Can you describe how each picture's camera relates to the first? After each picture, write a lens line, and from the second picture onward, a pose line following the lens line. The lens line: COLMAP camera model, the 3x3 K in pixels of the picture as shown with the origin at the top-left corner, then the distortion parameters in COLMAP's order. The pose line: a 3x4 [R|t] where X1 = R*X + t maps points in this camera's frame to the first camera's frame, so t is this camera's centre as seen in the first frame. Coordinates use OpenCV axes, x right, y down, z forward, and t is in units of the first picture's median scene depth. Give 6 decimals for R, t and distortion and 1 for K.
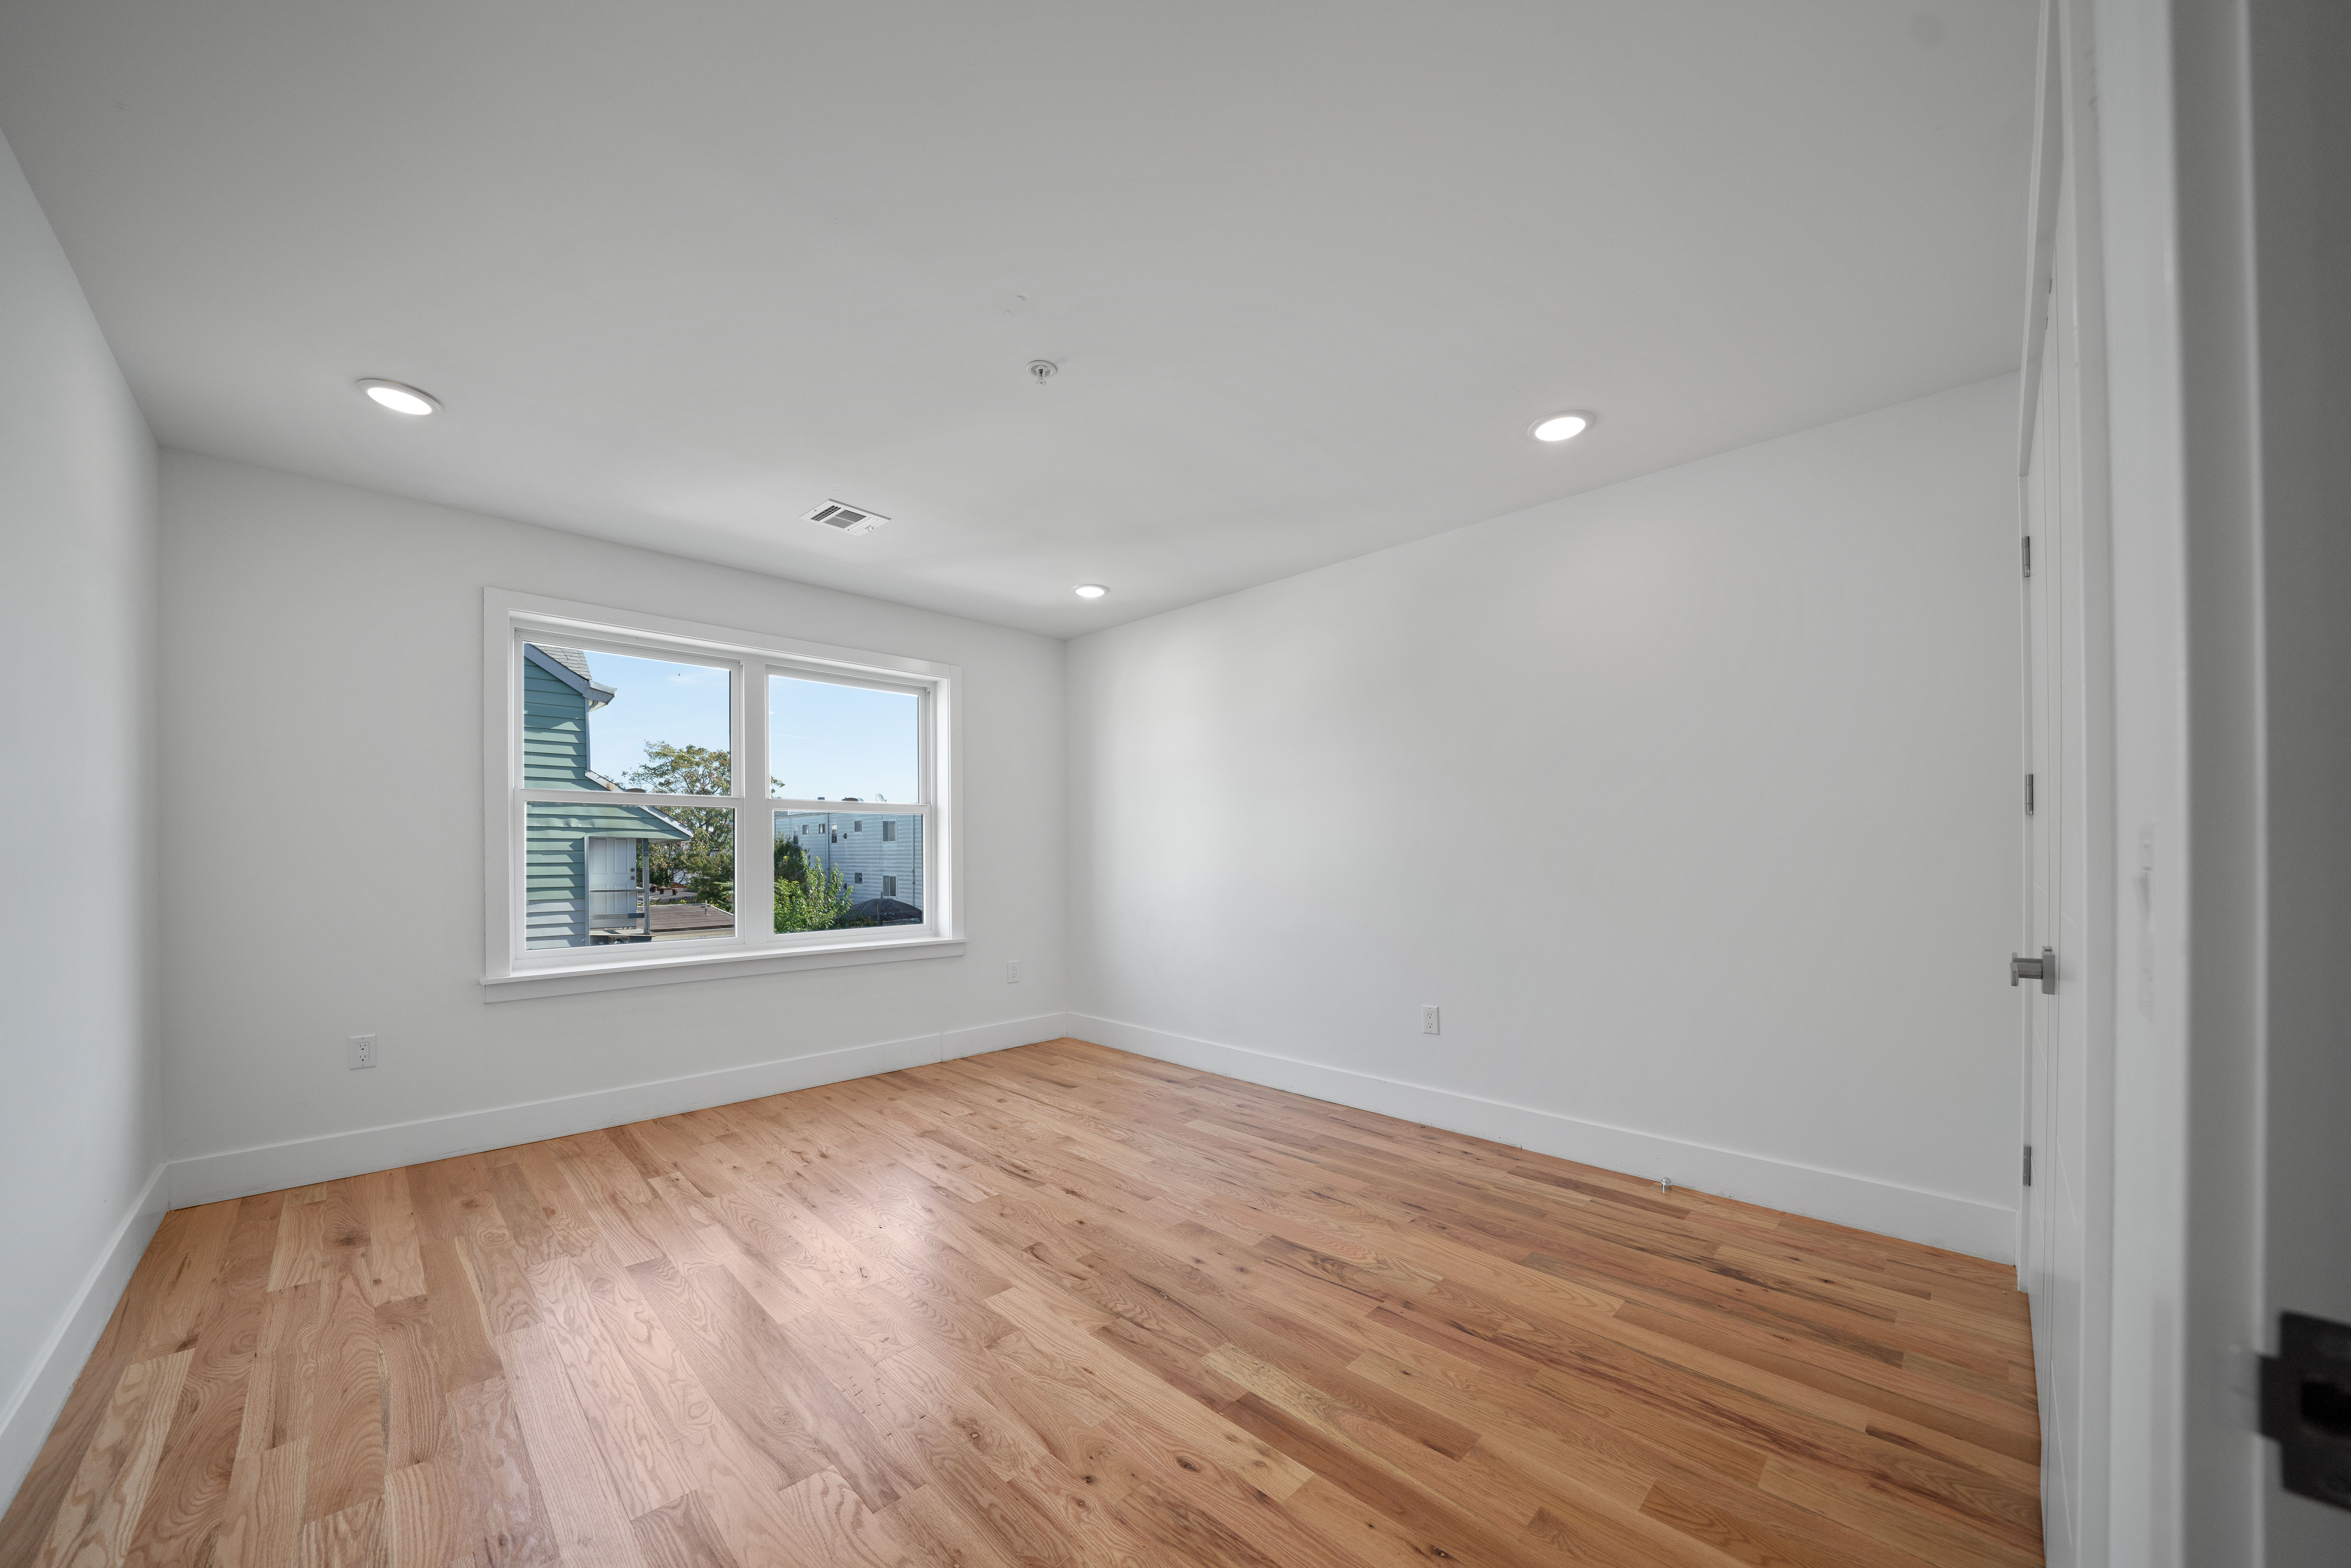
lens RADIAL K [[825.4, 0, 1184.2], [0, 825.4, 848.4], [0, 0, 1]] dist [-0.025396, -0.000016]
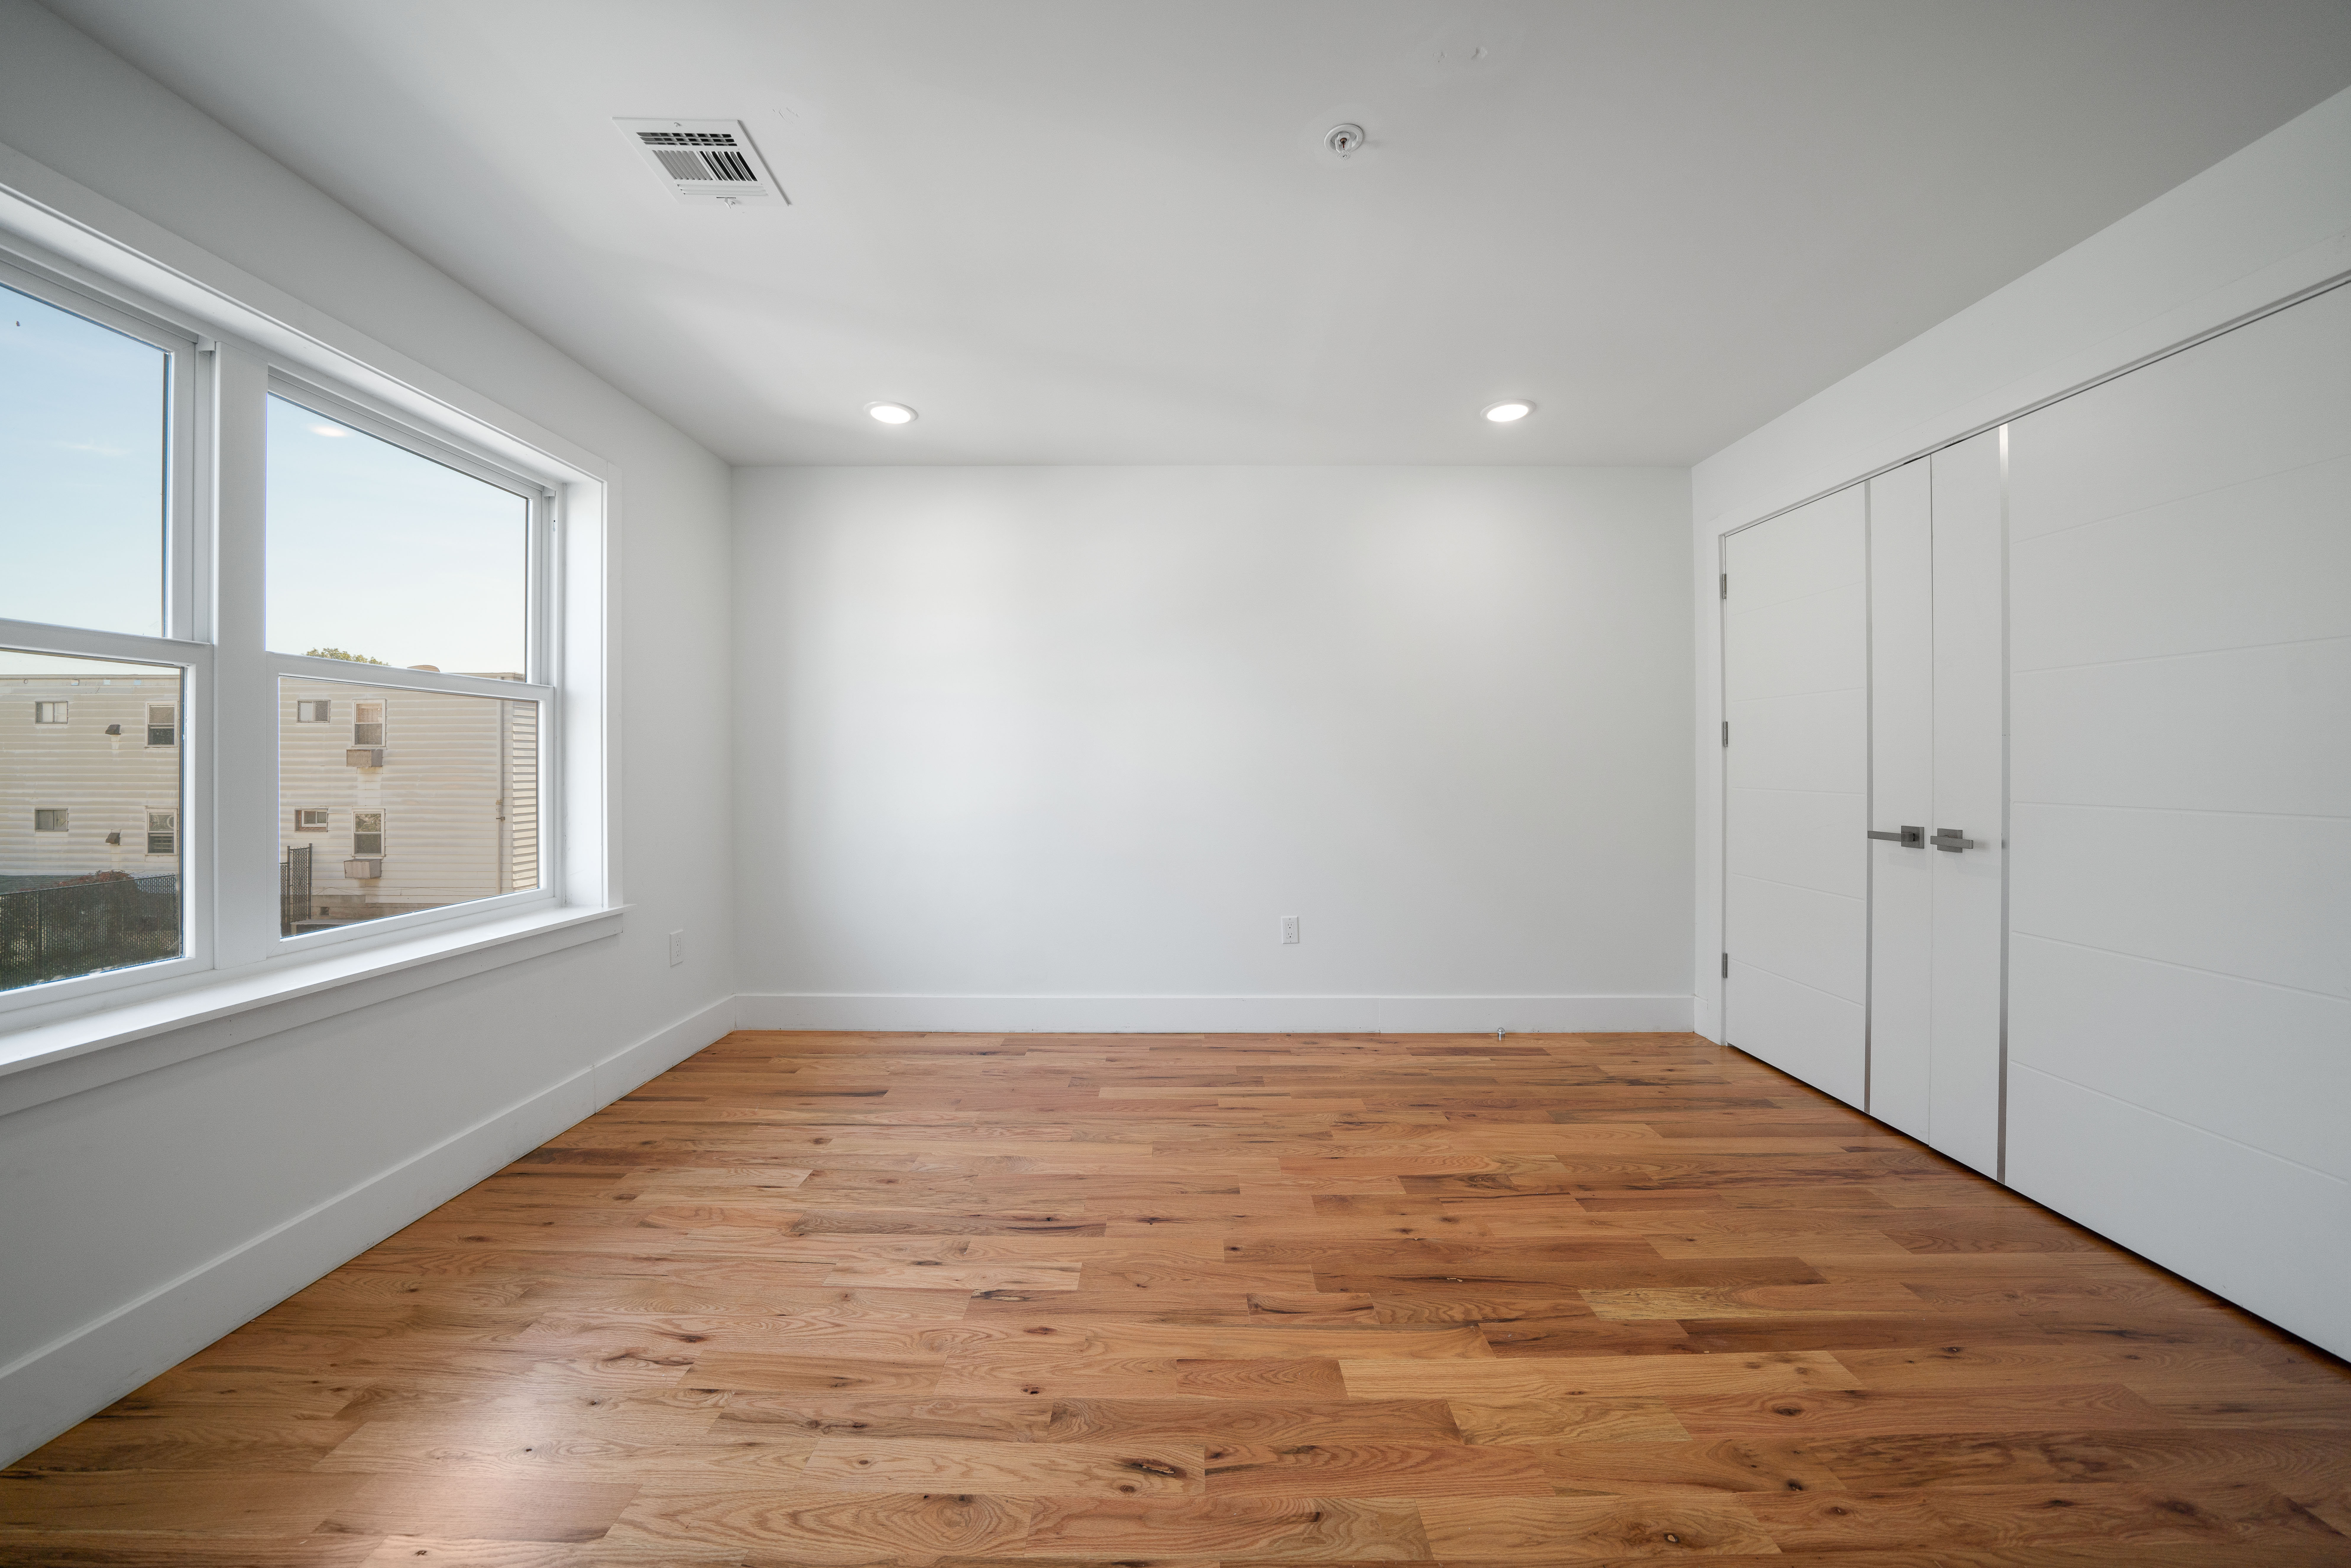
lens RADIAL K [[806.6, 0, 1176.6], [0, 806.6, 760.7], [0, 0, 1]] dist [-0.026366, 0.003084]
pose [[0.720970, 0.008433, 0.692915, -0.625240], [-0.006203, 0.999964, -0.005716, 0.000921], [-0.692939, -0.000177, 0.720996, 0.449394]]
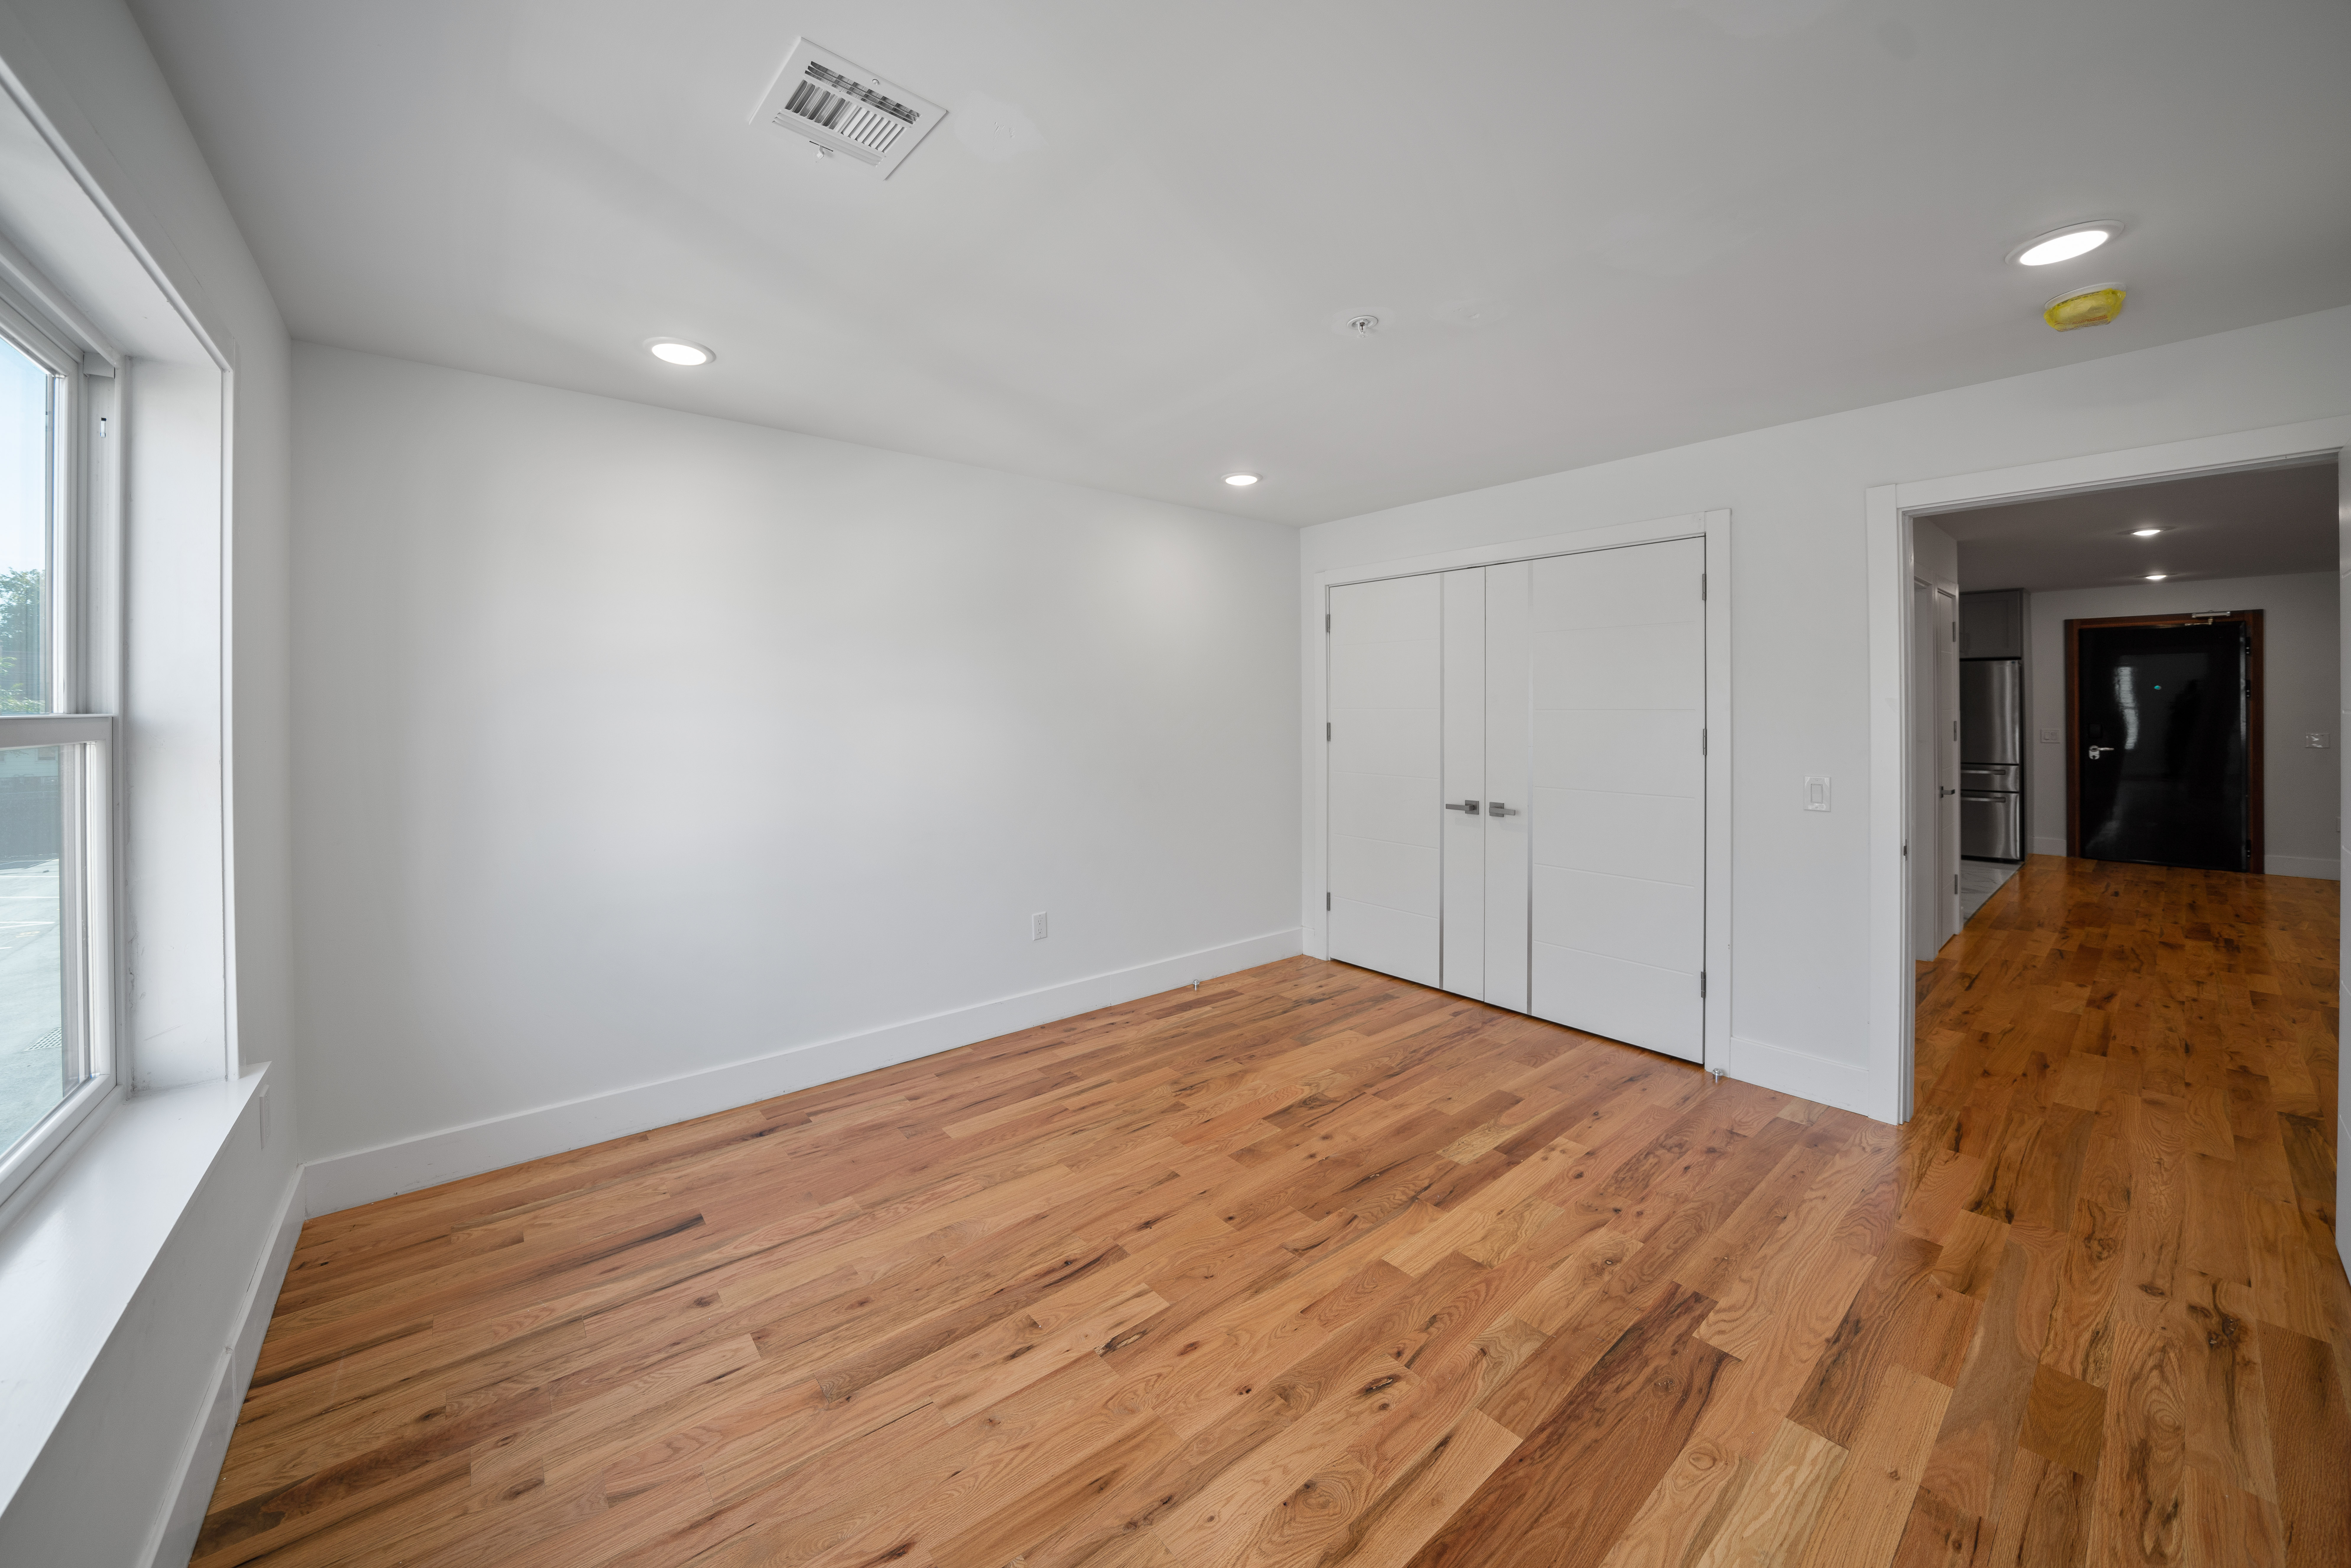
lens RADIAL K [[838.4, 0, 1133.6], [0, 838.4, 706.3], [0, 0, 1]] dist [-0.019961, 0.000212]
pose [[0.141192, 0.007953, 0.989950, -0.947888], [0.001273, 0.999965, -0.008215, -0.087619], [-0.989981, 0.002420, 0.141177, 0.884353]]
